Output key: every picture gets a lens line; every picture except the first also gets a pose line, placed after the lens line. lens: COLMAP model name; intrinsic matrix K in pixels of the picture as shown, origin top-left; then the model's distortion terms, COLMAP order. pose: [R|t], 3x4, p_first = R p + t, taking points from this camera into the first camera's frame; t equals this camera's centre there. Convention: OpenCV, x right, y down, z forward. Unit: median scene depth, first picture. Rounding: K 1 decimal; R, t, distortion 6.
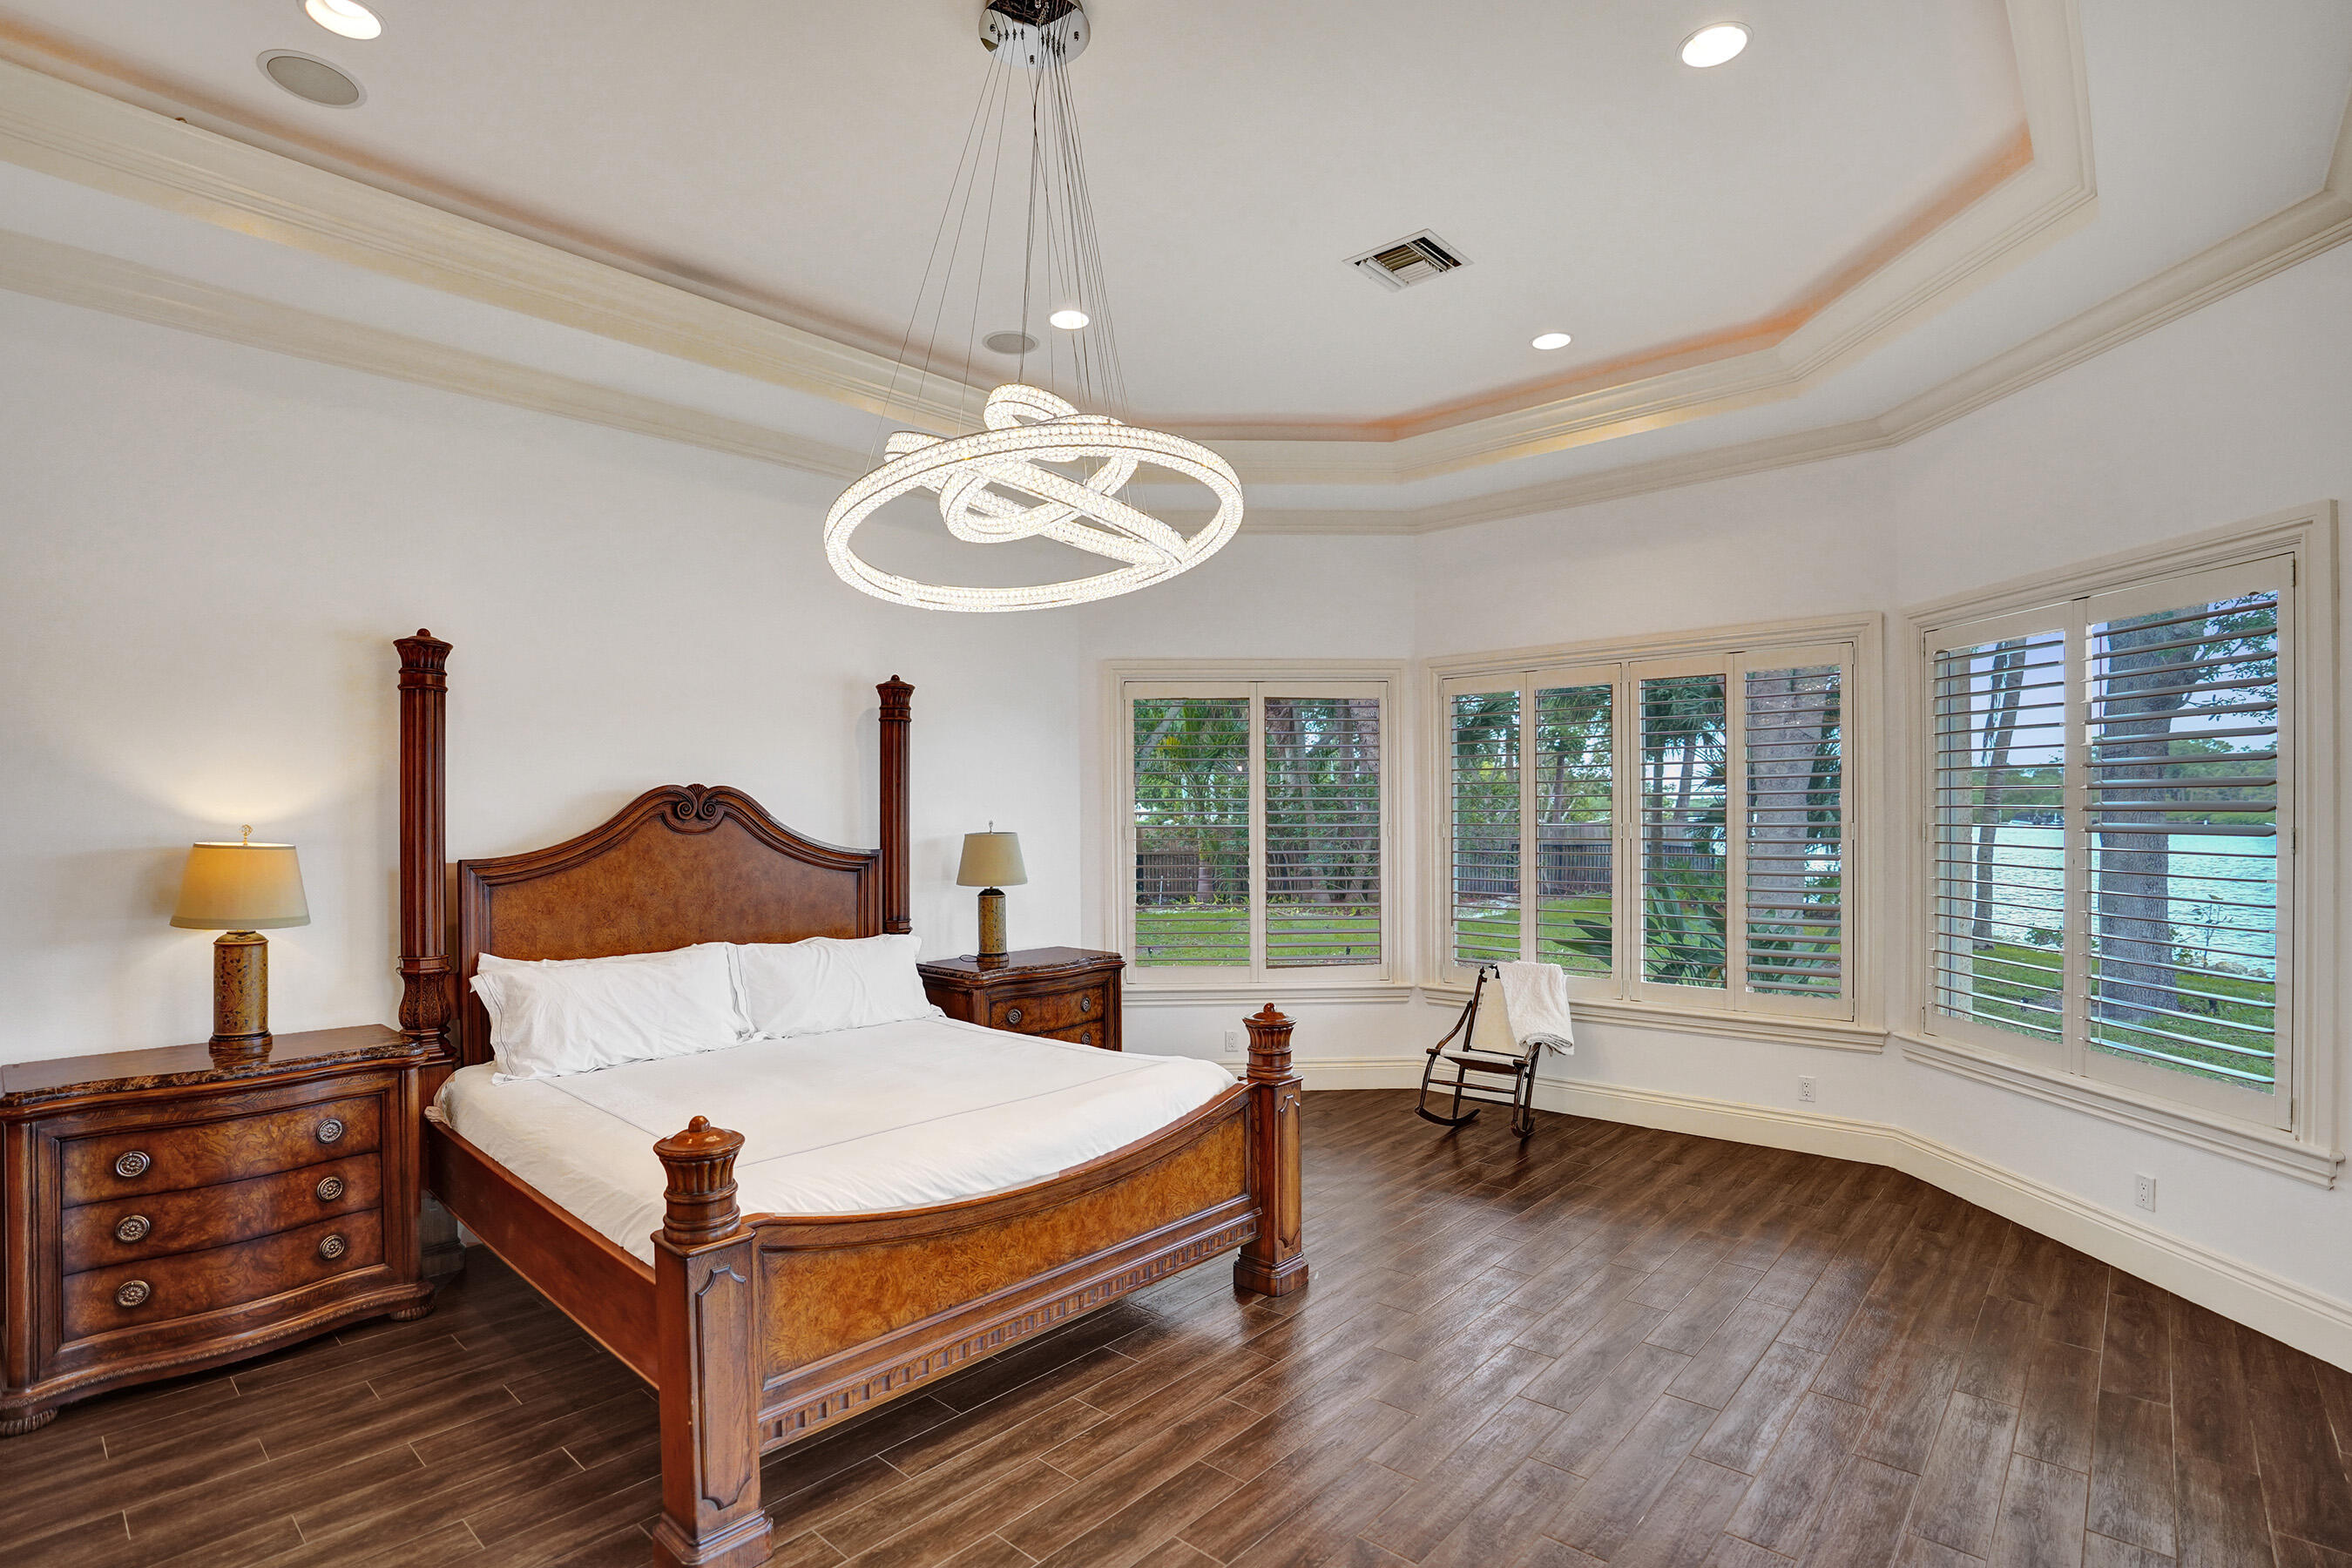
lens RADIAL K [[1123.6, 0, 1147.6], [0, 1123.6, 843.2], [0, 0, 1]] dist [-0.034379, 0.007700]
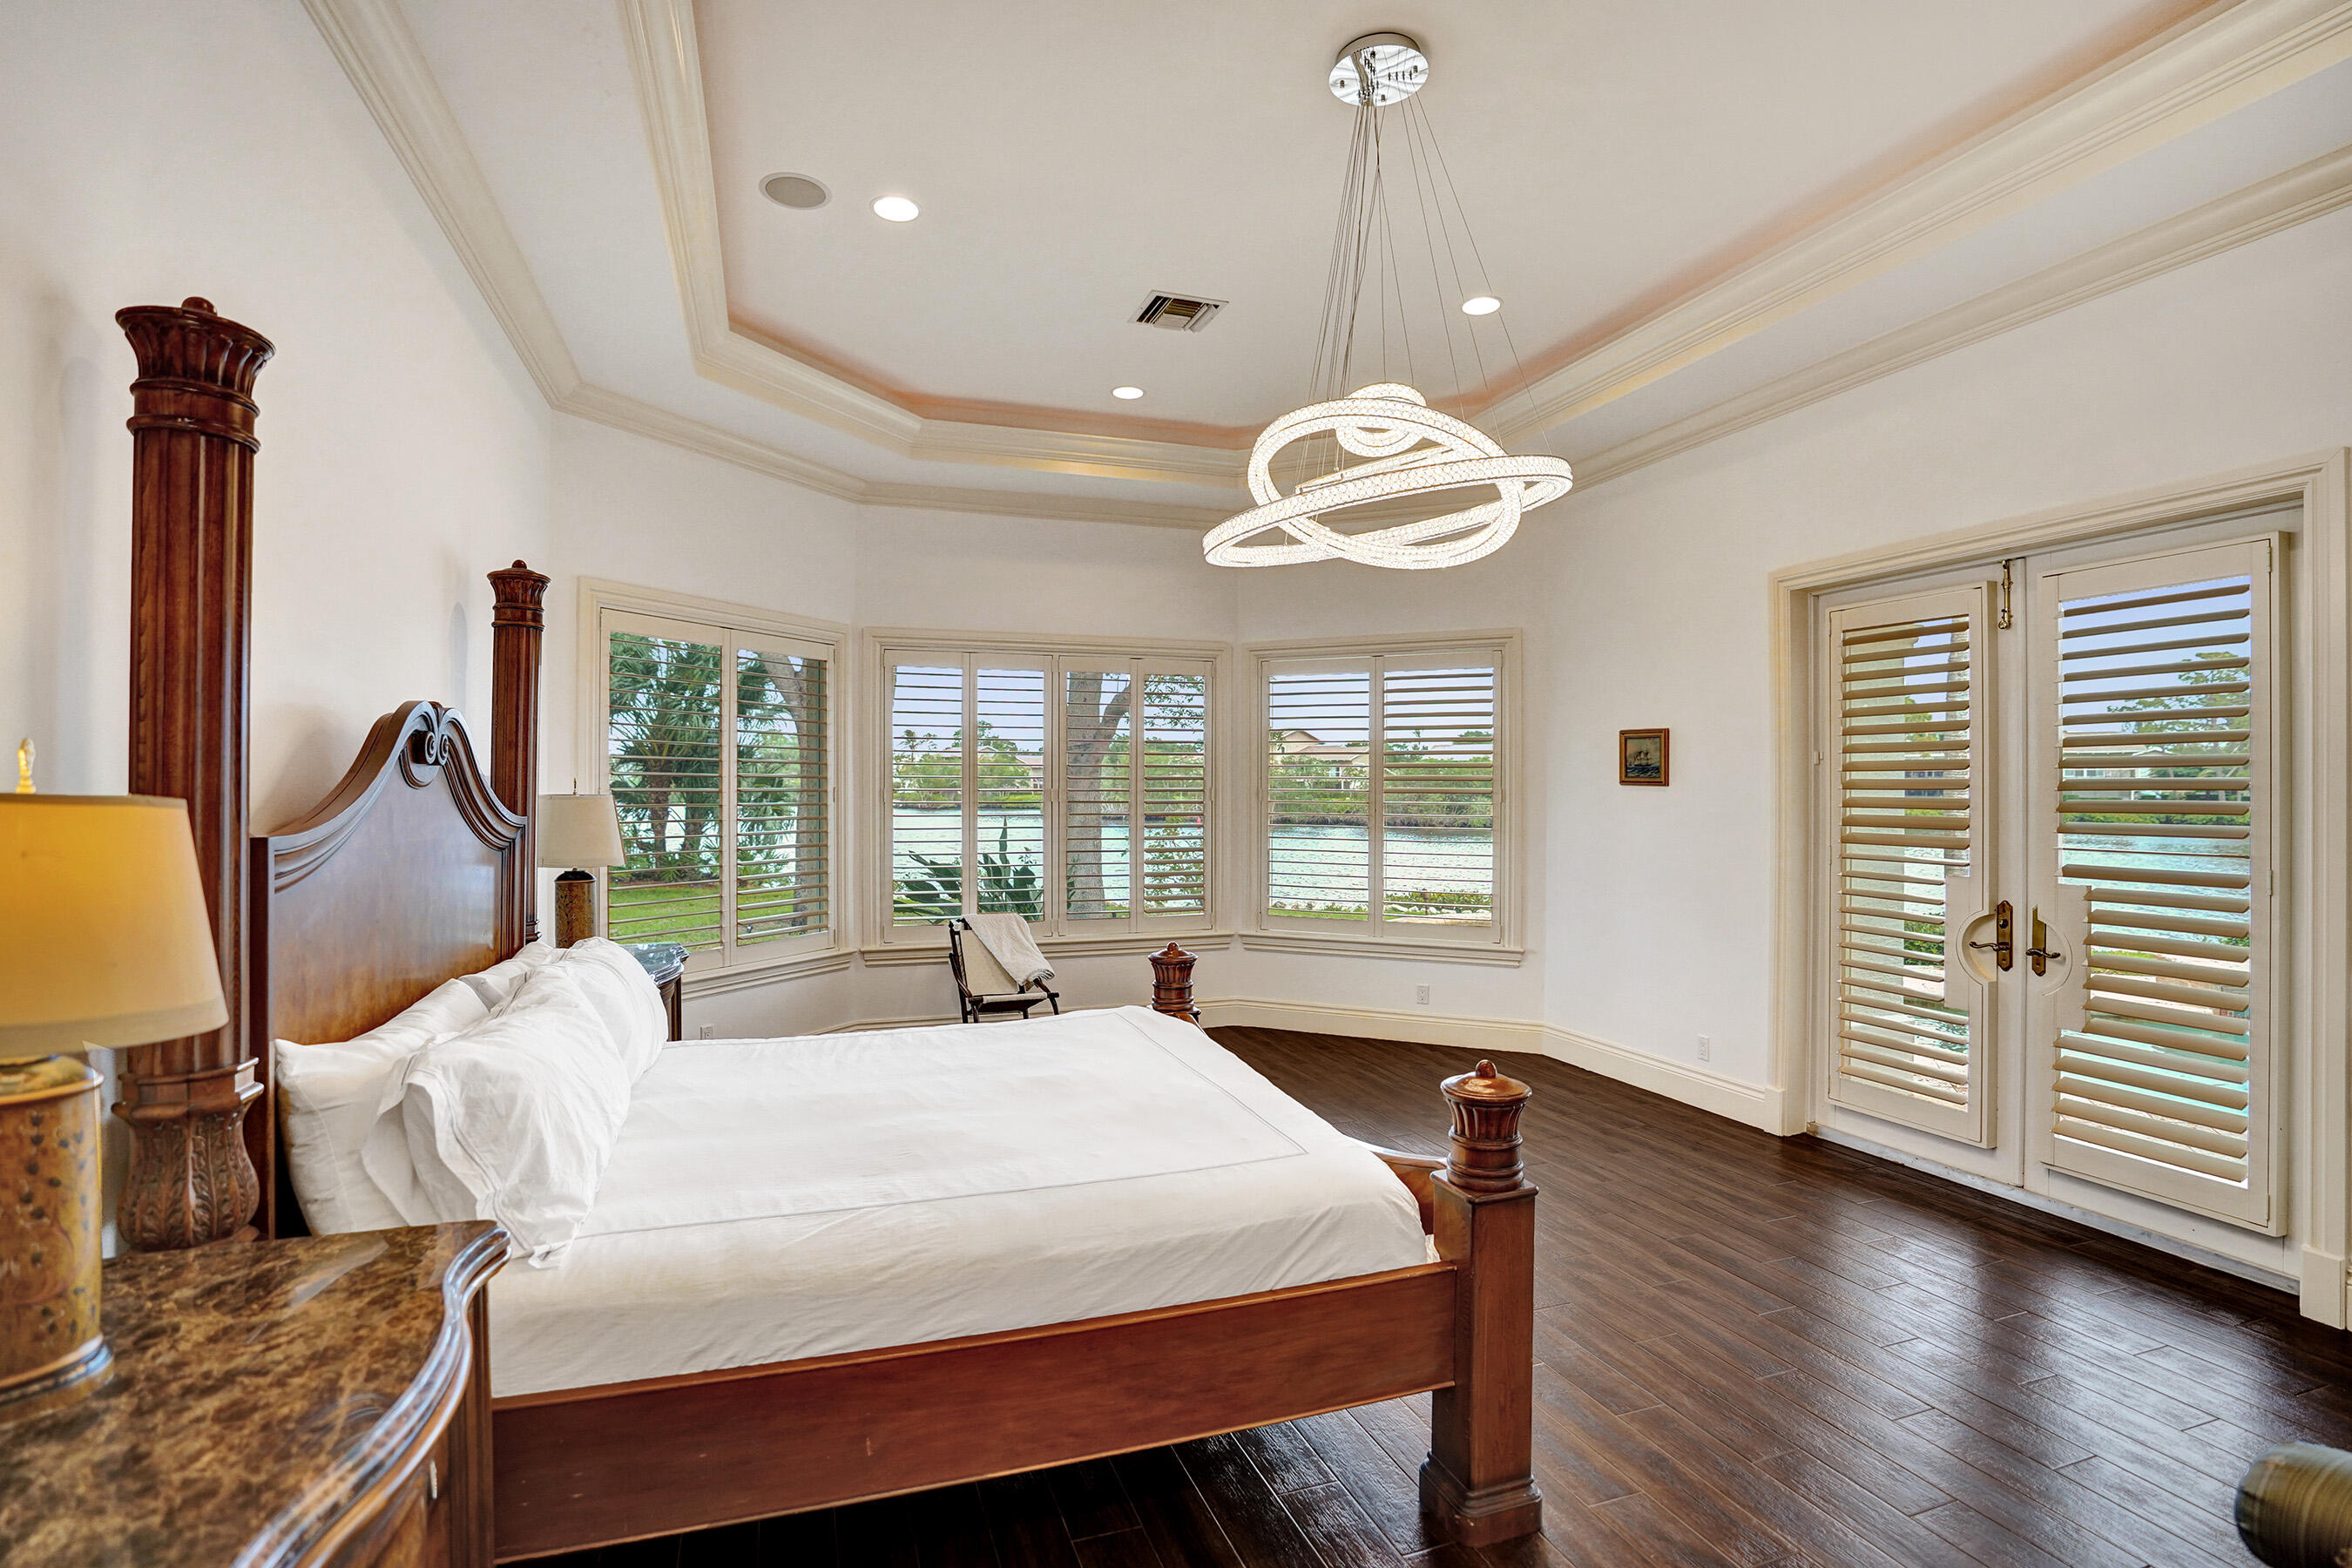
lens RADIAL K [[1123.6, 0, 1176.4], [0, 1123.6, 788.5], [0, 0, 1]] dist [-0.034379, 0.007700]
pose [[0.458194, 0.007569, 0.888820, -0.693794], [0.025000, 0.999458, -0.021399, 0.012845], [-0.888500, 0.032025, 0.457757, 0.391146]]
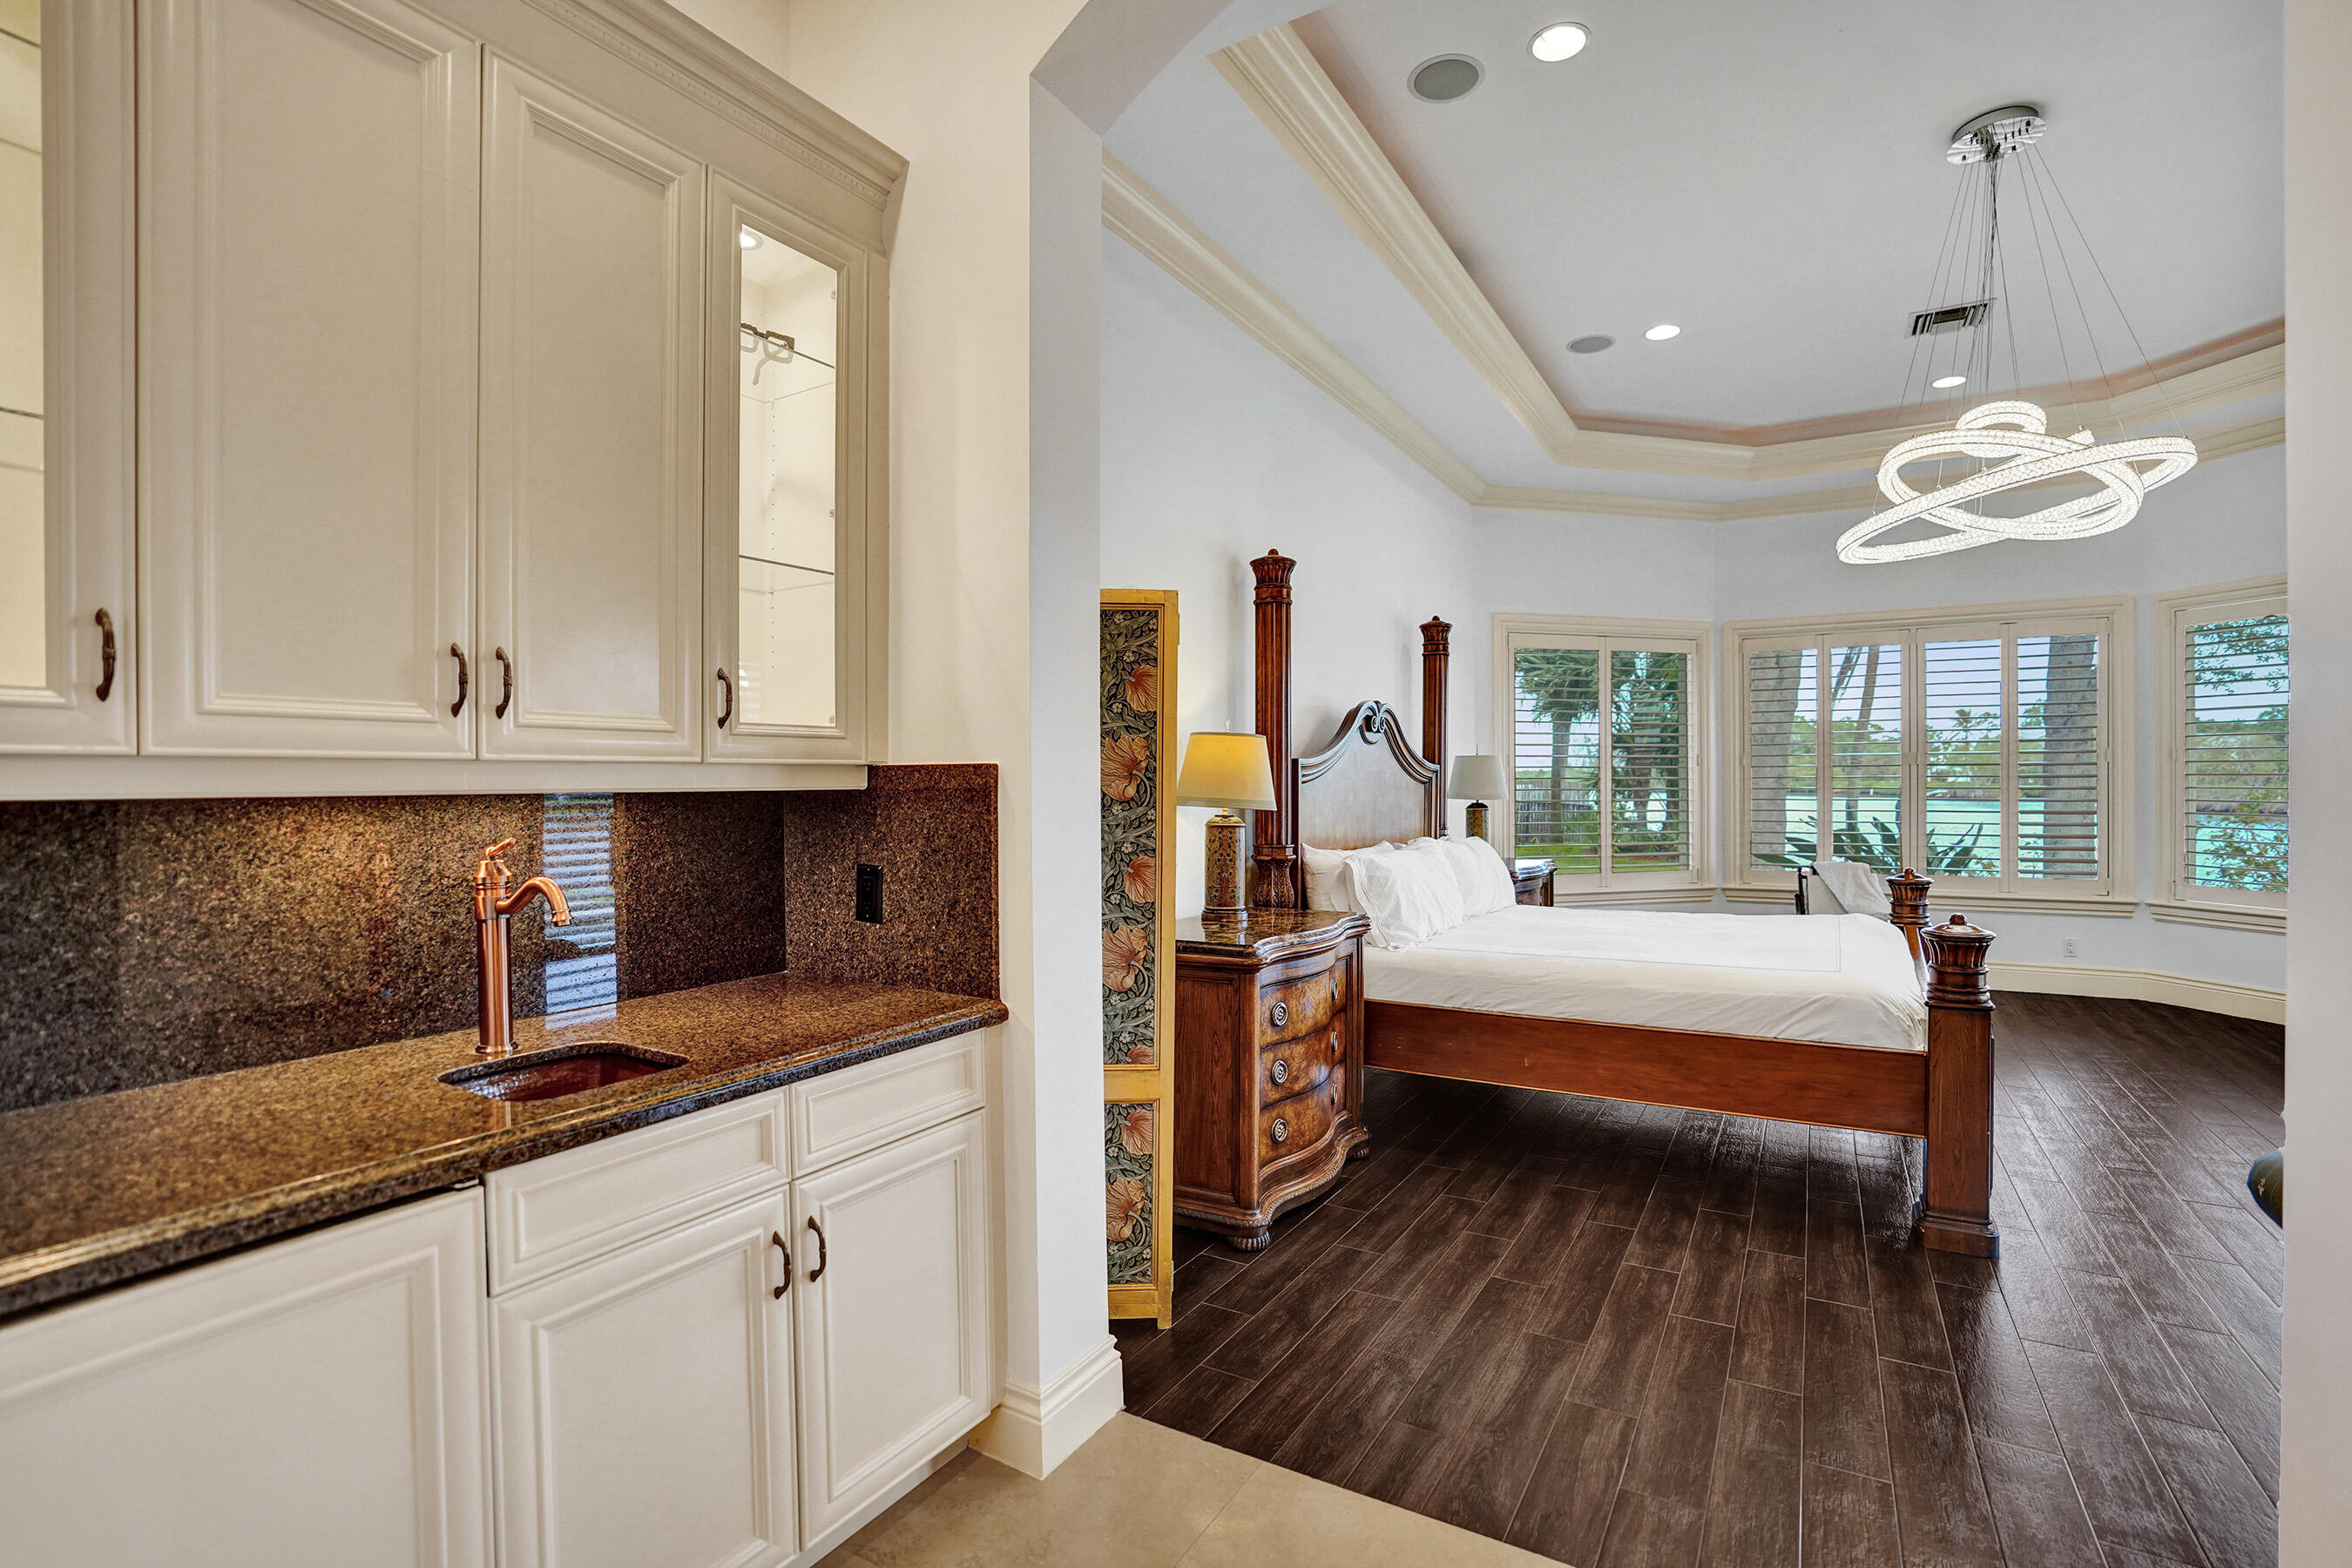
lens RADIAL K [[1123.6, 0, 1179.3], [0, 1123.6, 785.4], [0, 0, 1]] dist [-0.034379, 0.007700]
pose [[0.972698, 0.001897, 0.232066, -0.817580], [0.005409, 0.999510, -0.030845, 0.064624], [-0.232010, 0.031258, 0.972211, -0.051871]]
